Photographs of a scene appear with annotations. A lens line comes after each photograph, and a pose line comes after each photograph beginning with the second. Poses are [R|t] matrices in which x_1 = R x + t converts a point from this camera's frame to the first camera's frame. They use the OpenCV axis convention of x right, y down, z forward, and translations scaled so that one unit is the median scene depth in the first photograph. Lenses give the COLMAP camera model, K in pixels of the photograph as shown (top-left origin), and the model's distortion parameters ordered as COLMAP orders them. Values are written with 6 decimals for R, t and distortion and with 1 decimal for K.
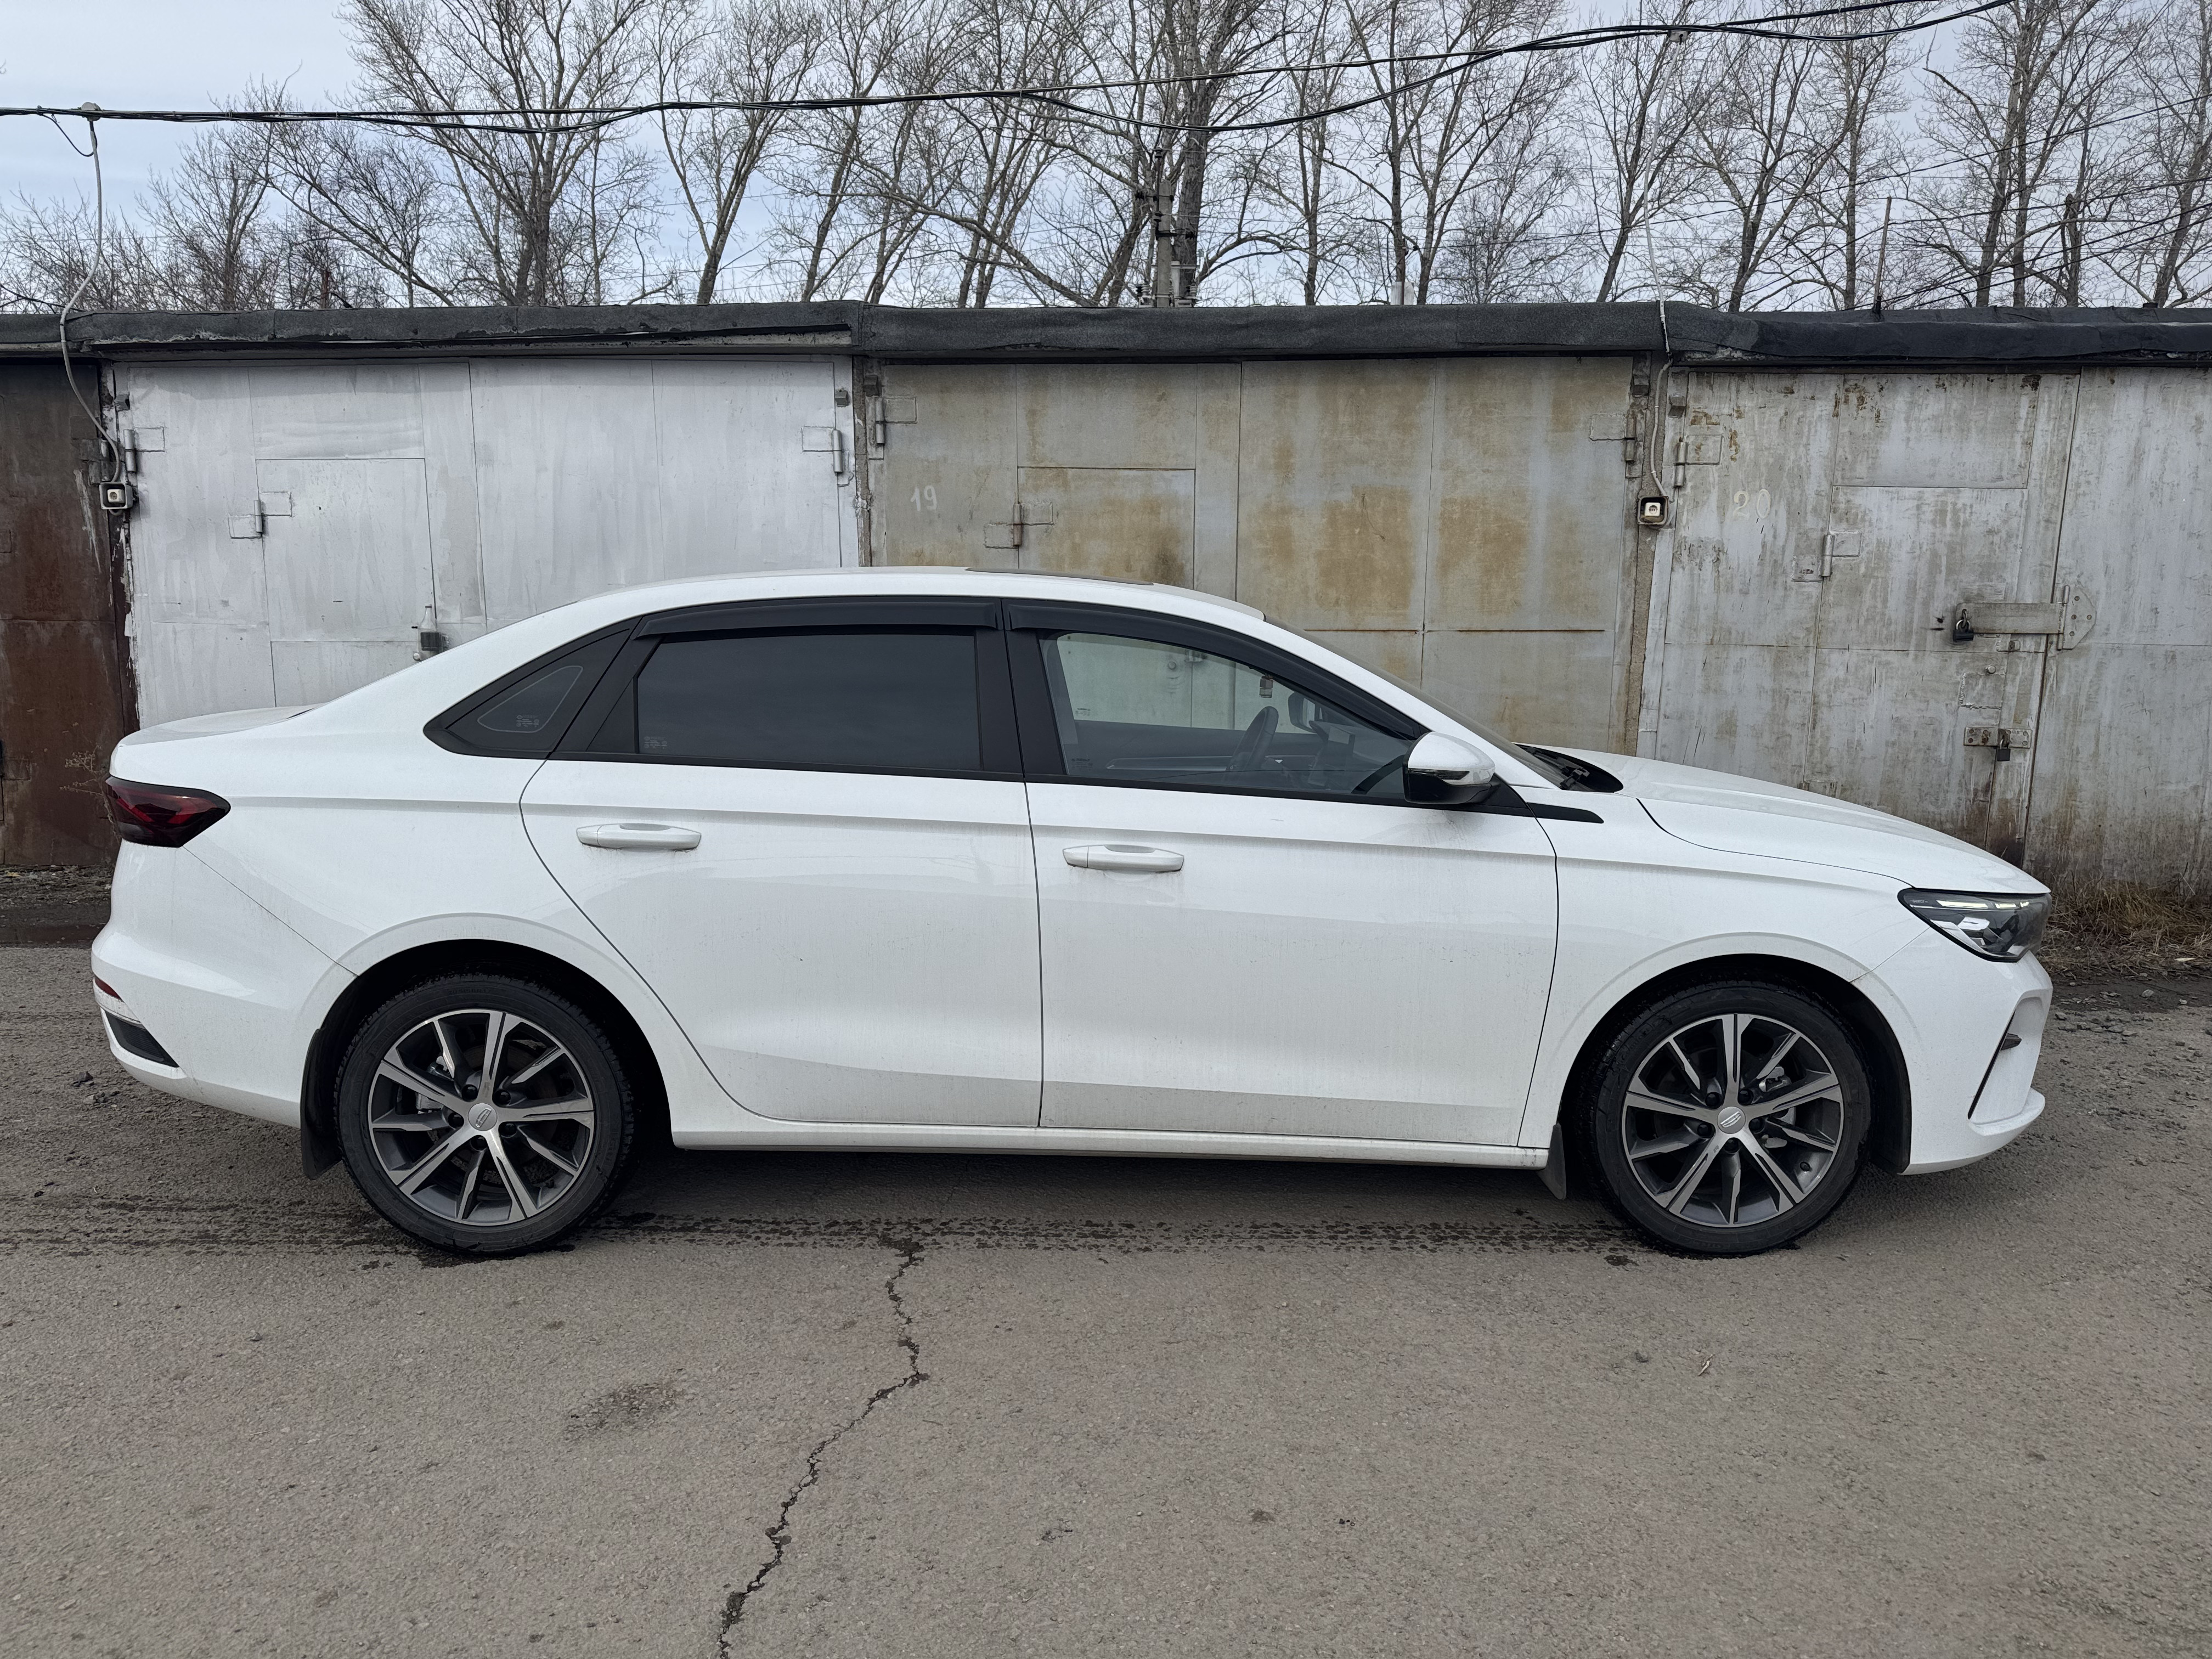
lens RADIAL K [[1549.2, 0, 1098.7], [0, 1549.2, 847.0], [0, 0, 1]] dist [0.021847, -0.028053]
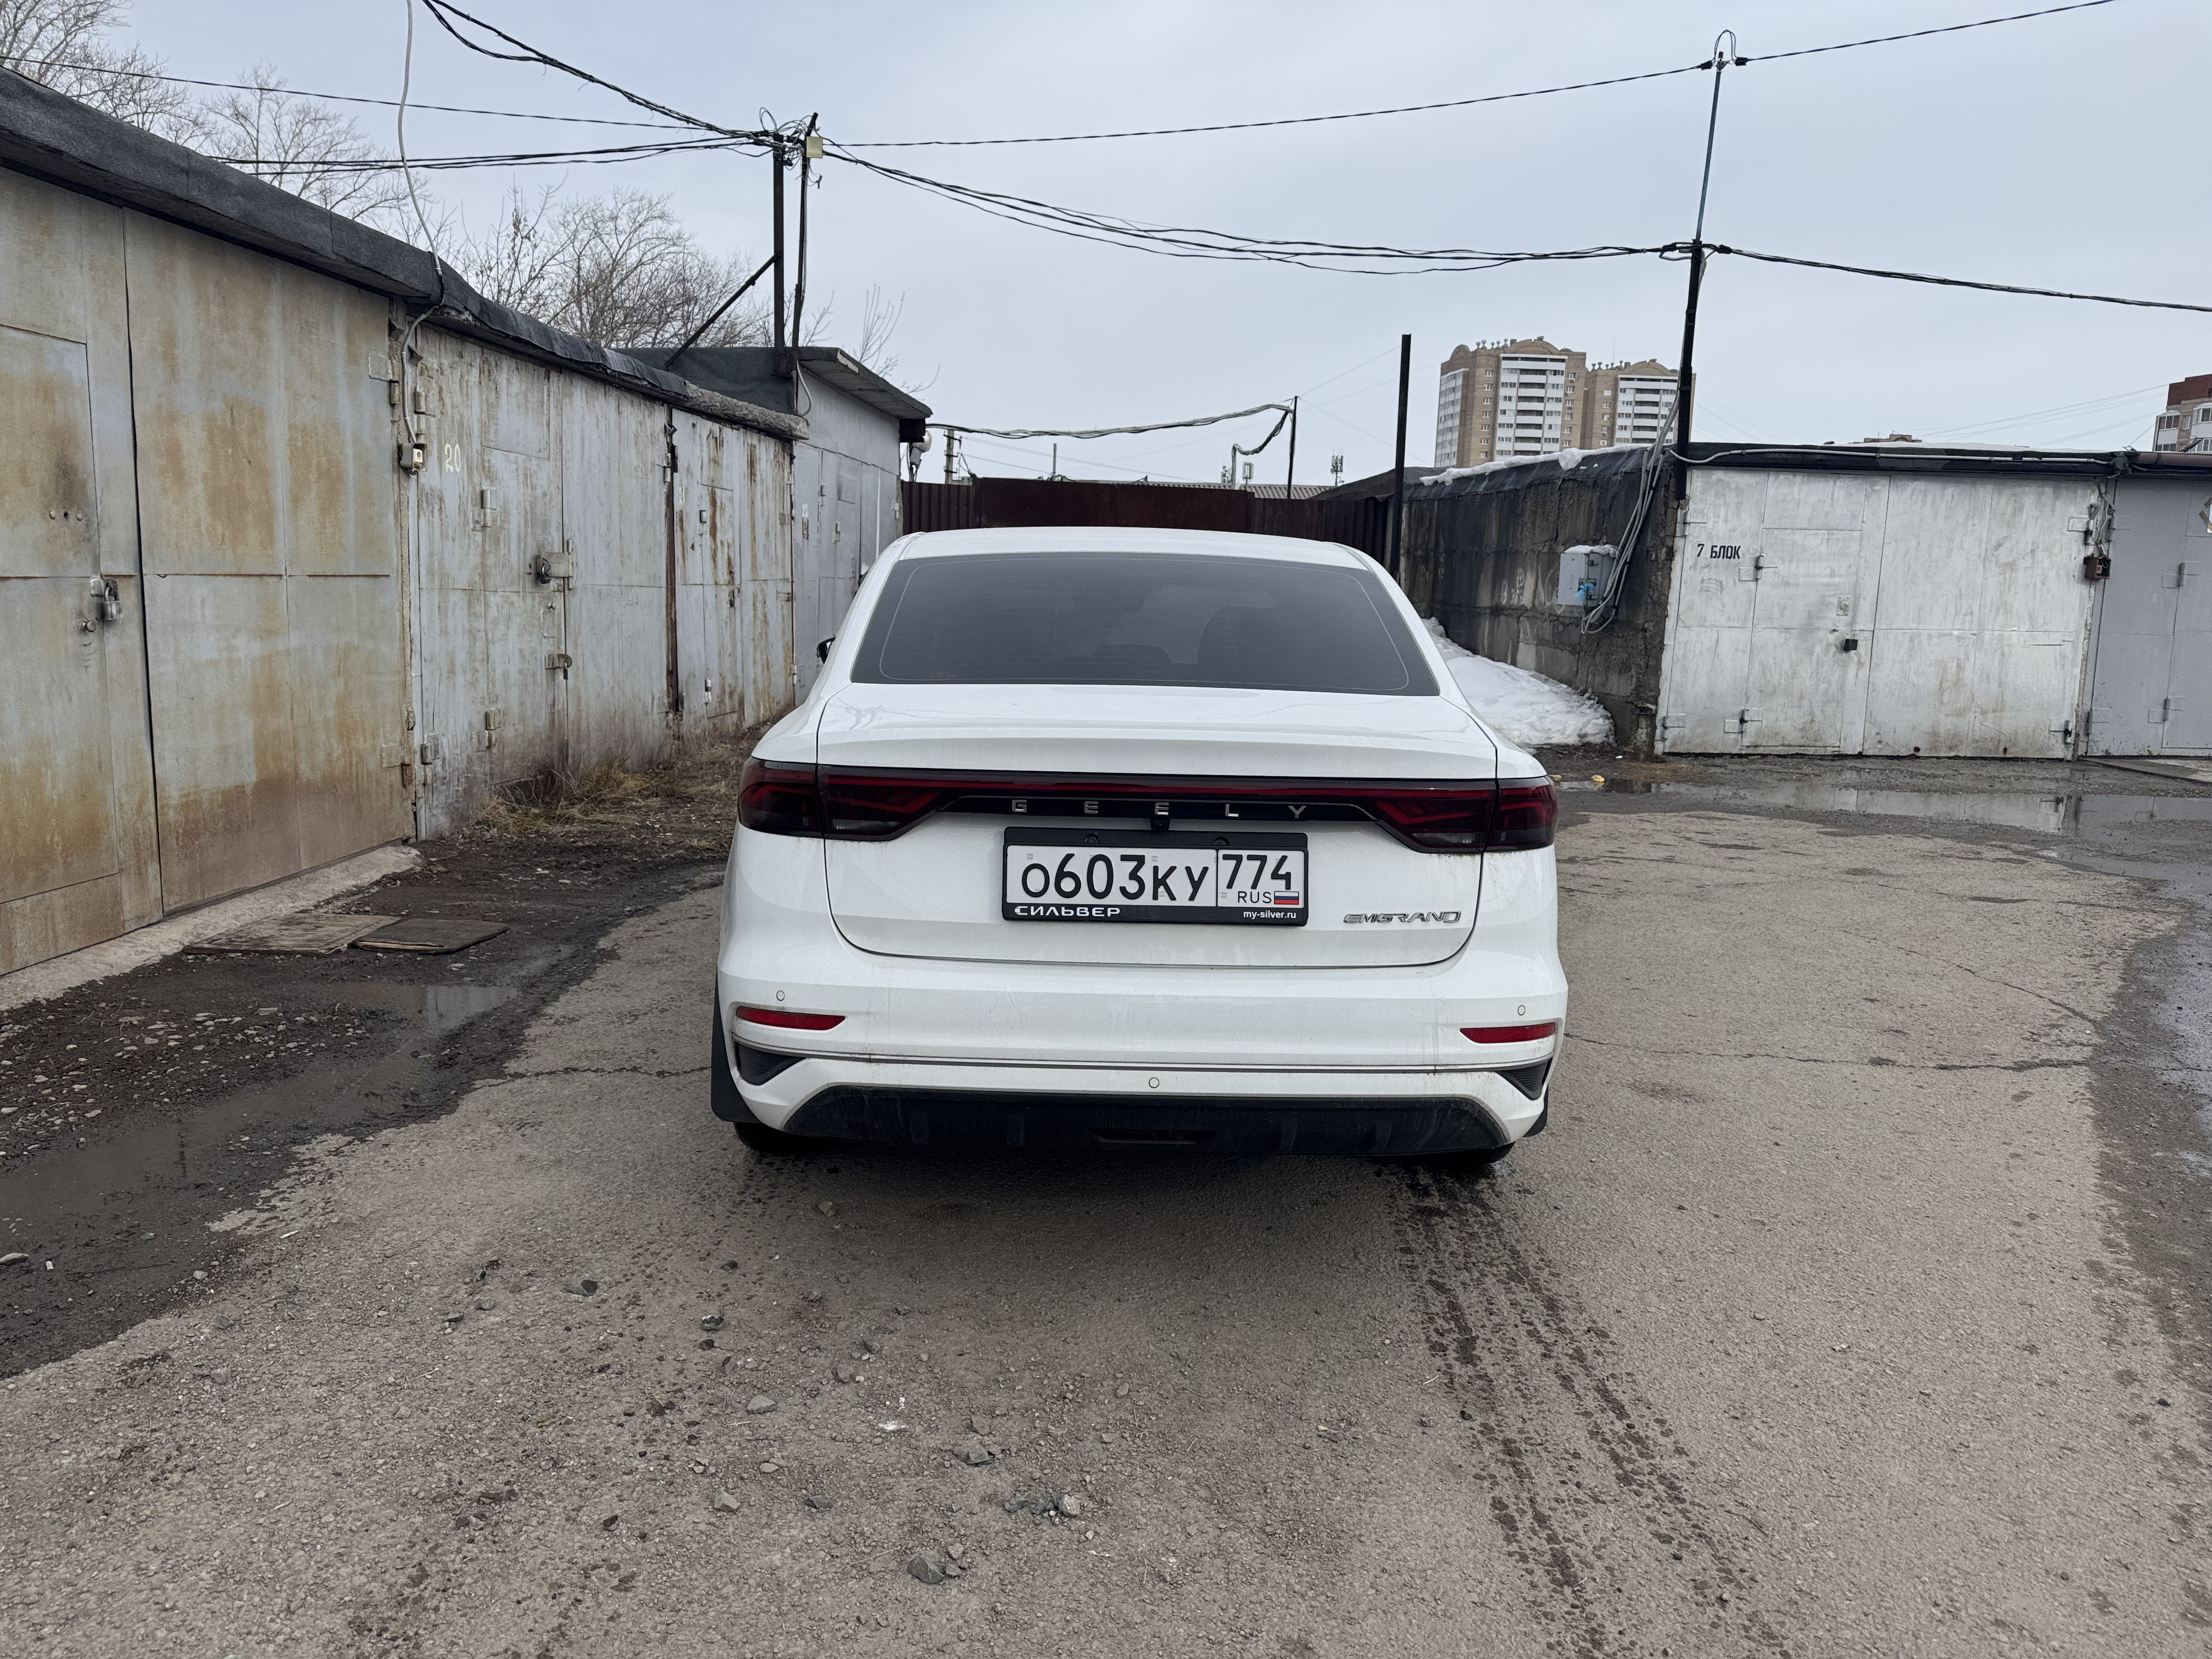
lens RADIAL K [[1549.2, 0, 1098.9], [0, 1549.2, 816.1], [0, 0, 1]] dist [0.021847, -0.028053]
pose [[-0.018672, -0.154461, 0.987822, -0.675383], [0.132825, 0.978854, 0.155569, -0.084104], [-0.990964, 0.134112, 0.002239, 0.576993]]
